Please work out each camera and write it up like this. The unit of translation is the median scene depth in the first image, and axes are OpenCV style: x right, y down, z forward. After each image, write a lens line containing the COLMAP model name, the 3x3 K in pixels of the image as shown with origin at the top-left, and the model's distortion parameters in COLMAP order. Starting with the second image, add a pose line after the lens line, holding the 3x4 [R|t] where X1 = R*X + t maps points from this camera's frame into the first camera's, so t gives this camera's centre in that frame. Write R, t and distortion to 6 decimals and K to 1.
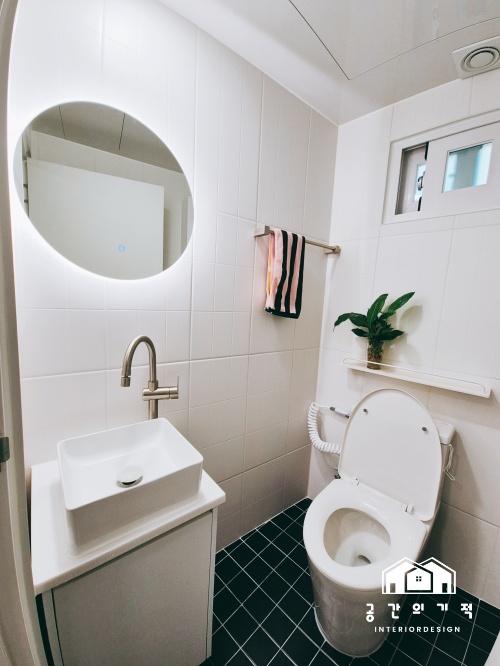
lens RADIAL K [[271.2, 0, 250.0], [0, 271.2, 333.0], [0, 0, 1]] dist [0.002037, -0.005189]
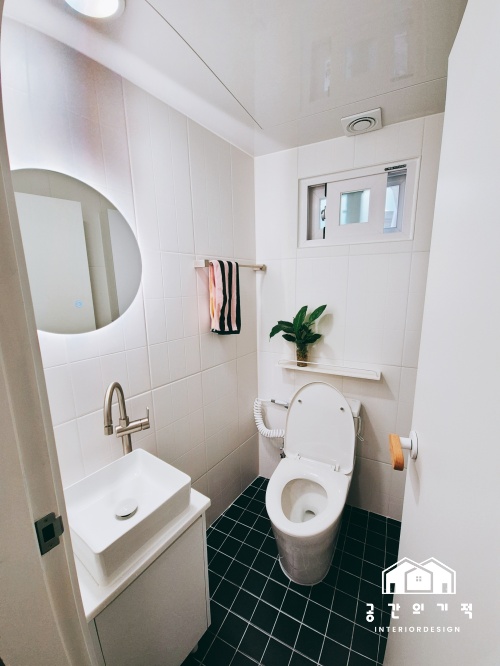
lens RADIAL K [[271.2, 0, 250.0], [0, 271.2, 333.0], [0, 0, 1]] dist [0.002037, -0.005189]
pose [[0.955272, -0.122241, 0.269282, -0.097014], [0.104400, 0.991340, 0.079661, -0.152952], [-0.276688, -0.047985, 0.959761, -0.133129]]
